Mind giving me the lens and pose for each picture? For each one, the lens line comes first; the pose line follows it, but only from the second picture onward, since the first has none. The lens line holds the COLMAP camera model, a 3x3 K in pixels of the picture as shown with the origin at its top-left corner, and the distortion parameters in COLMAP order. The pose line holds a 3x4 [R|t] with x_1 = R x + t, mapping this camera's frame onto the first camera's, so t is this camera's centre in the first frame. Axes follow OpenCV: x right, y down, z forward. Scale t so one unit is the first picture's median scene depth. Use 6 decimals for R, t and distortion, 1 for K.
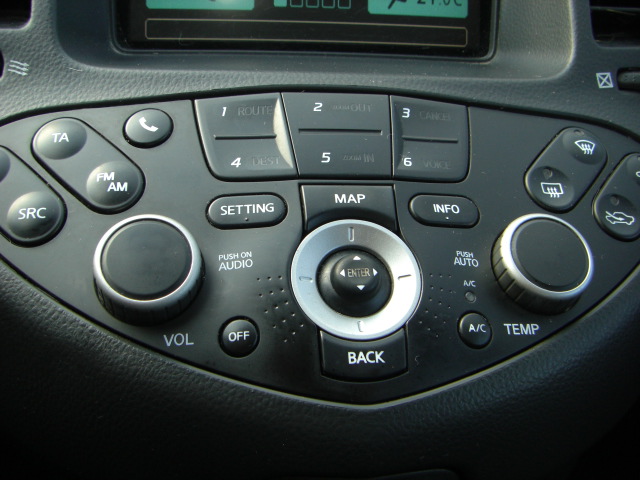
lens RADIAL K [[724.6, 0, 316.7], [0, 724.6, 239.1], [0, 0, 1]] dist [-0.166837, 0.059175]
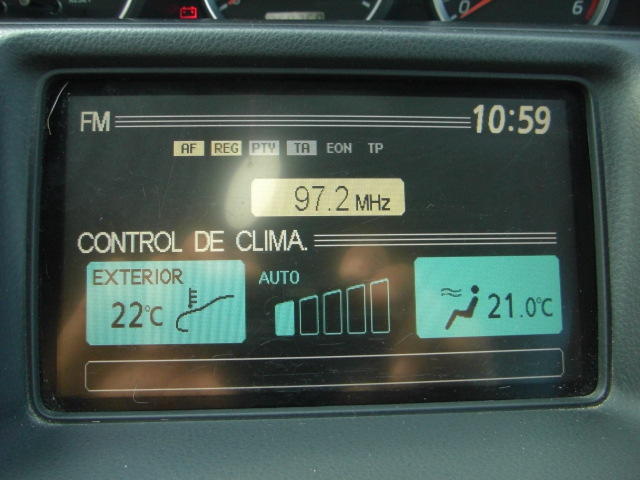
lens RADIAL K [[724.6, 0, 316.7], [0, 724.6, 239.1], [0, 0, 1]] dist [-0.166837, 0.059175]
pose [[0.999093, -0.030796, -0.029410, 0.001354], [0.024374, 0.979888, -0.198054, -0.294268], [0.034917, 0.197158, 0.979750, 0.336272]]
